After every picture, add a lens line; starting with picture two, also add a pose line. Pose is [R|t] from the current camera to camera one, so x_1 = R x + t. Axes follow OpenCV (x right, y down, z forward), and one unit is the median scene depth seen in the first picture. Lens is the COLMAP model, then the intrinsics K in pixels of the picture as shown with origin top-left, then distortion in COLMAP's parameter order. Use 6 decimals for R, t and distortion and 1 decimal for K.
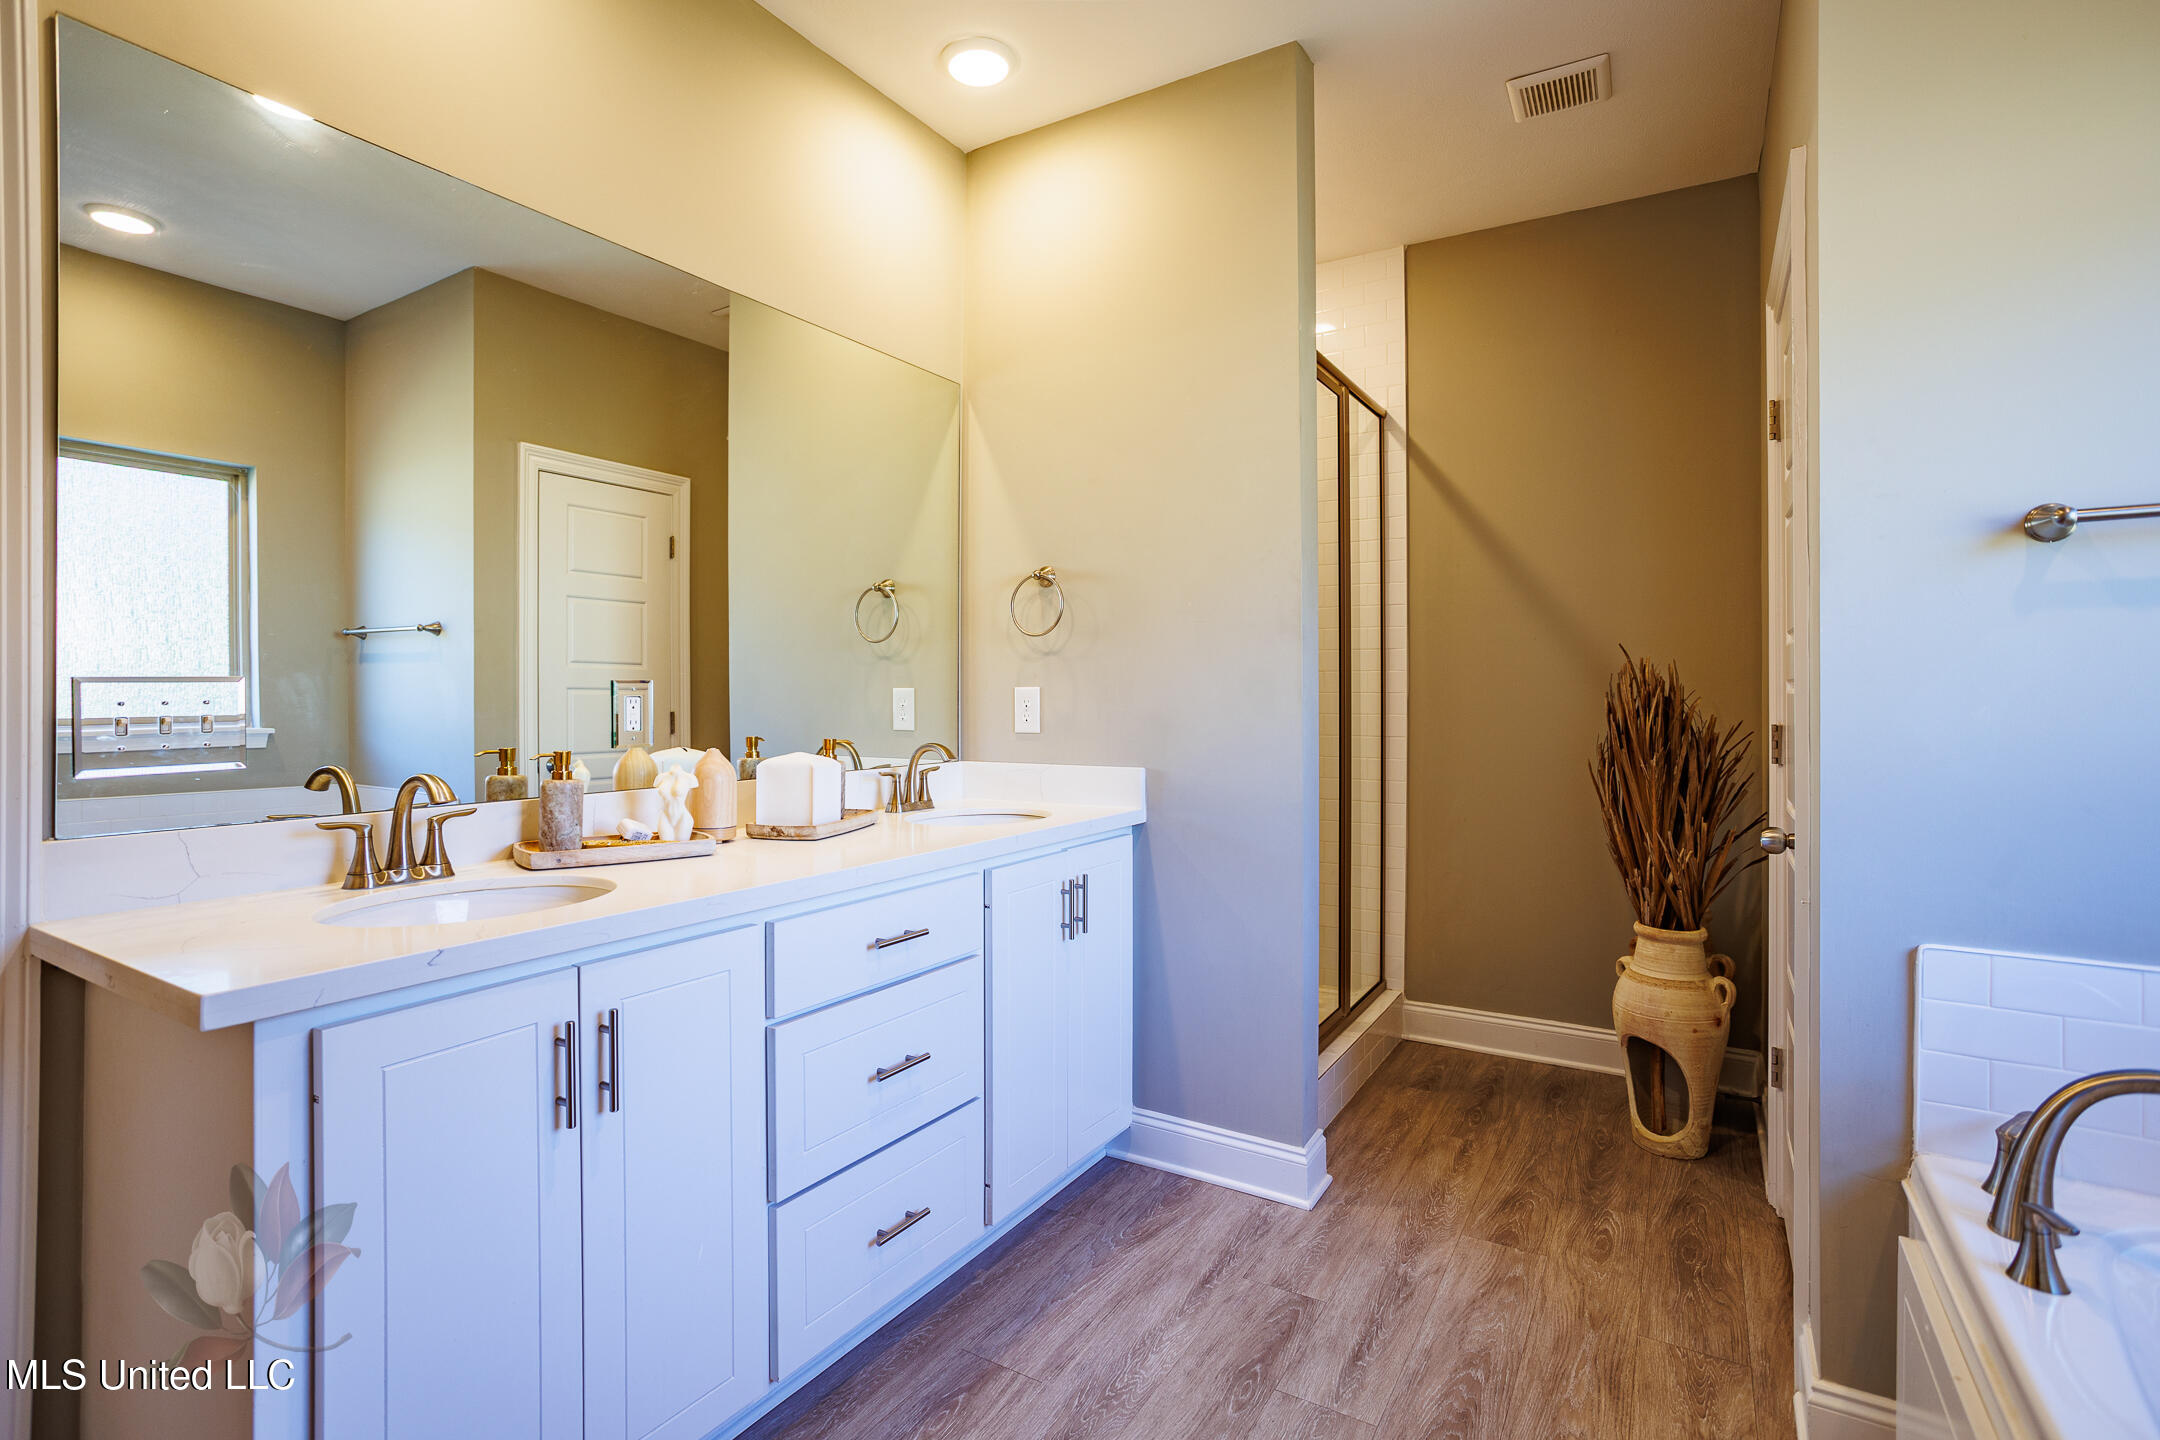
lens RADIAL K [[1040.8, 0, 1051.7], [0, 1040.8, 686.5], [0, 0, 1]] dist [0.003595, 0.002345]
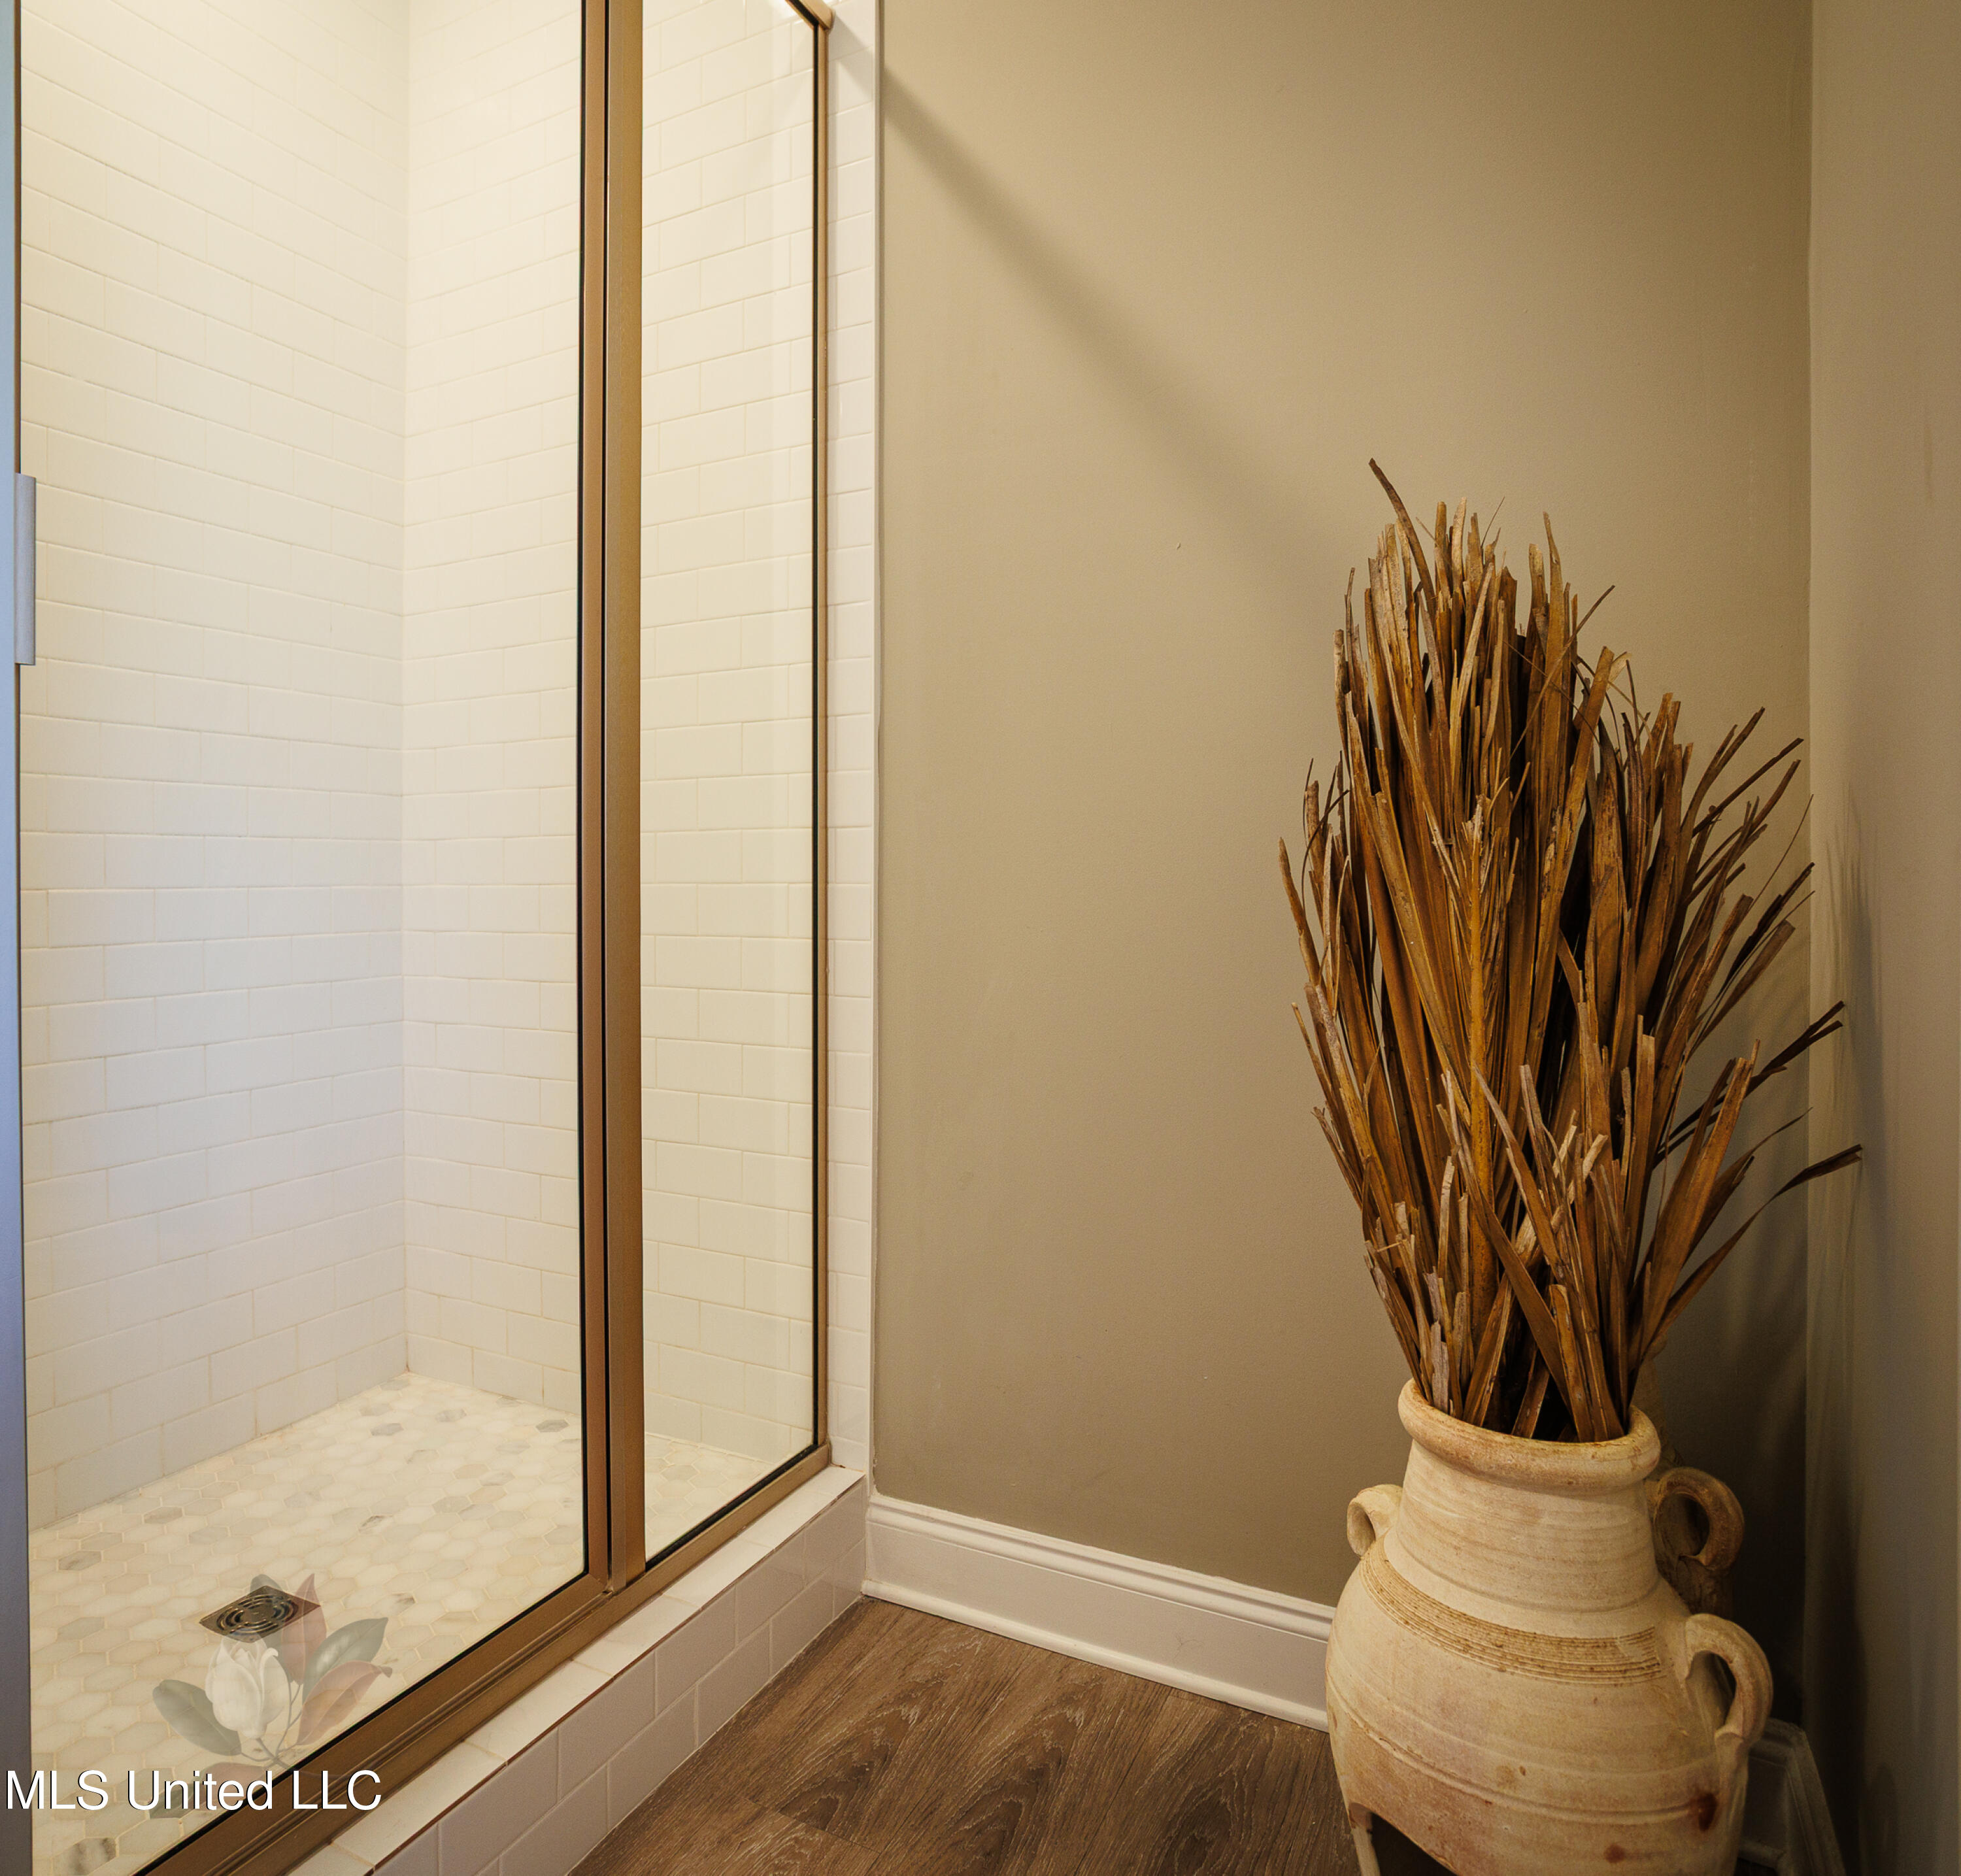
lens RADIAL K [[995.2, 0, 979.8], [0, 995.2, 942.1], [0, 0, 1]] dist [-0.005859, 0.002477]
pose [[0.999987, -0.000754, 0.005068, 0.434784], [0.000717, 0.999973, 0.007275, 0.101718], [-0.005074, -0.007271, 0.999961, 0.717632]]
